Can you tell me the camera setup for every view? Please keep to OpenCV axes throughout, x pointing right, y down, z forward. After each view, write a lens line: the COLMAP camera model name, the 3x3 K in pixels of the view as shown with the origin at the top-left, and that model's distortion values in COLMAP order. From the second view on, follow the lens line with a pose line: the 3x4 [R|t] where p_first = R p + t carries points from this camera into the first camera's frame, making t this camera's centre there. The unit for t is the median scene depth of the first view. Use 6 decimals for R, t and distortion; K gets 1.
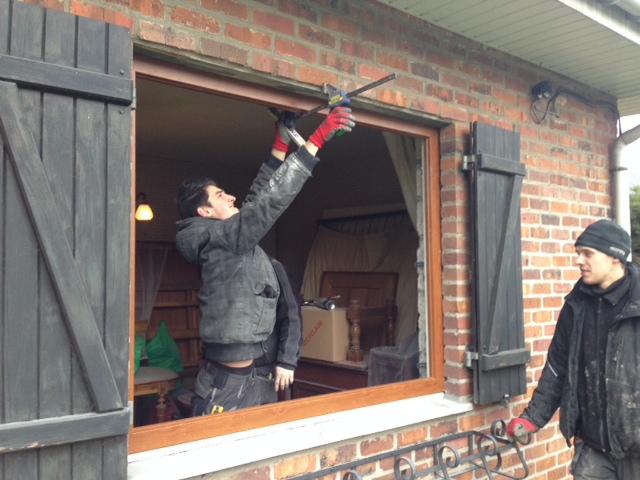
lens RADIAL K [[574.1, 0, 320.0], [0, 574.1, 240.0], [0, 0, 1]] dist [0.147376, -0.248668]
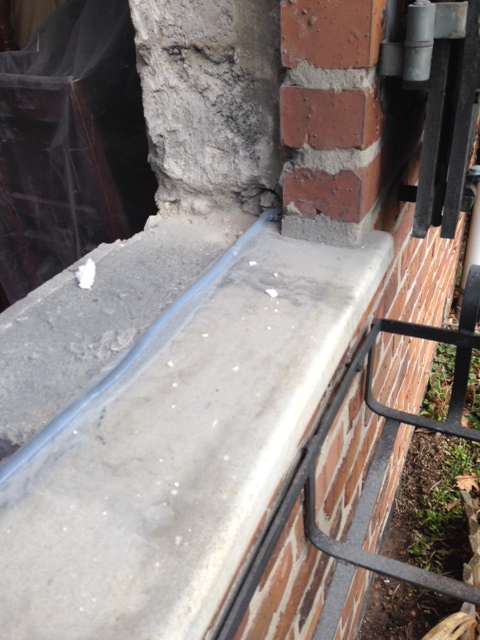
lens RADIAL K [[574.1, 0, 240.0], [0, 574.1, 320.0], [0, 0, 1]] dist [0.147376, -0.248668]
pose [[0.887011, -0.283757, 0.364272, 0.115761], [0.031615, 0.824366, 0.565173, 0.191988], [-0.460666, -0.489798, 0.740193, 0.952101]]
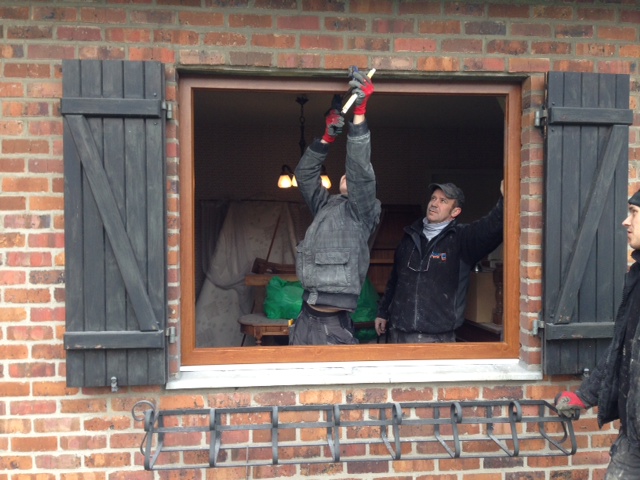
lens RADIAL K [[574.1, 0, 320.0], [0, 574.1, 240.0], [0, 0, 1]] dist [0.147376, -0.248668]
pose [[0.838097, 0.007972, -0.545464, 0.550232], [0.031959, 0.997458, 0.063682, -0.011487], [0.544585, -0.070804, 0.835712, 0.017240]]
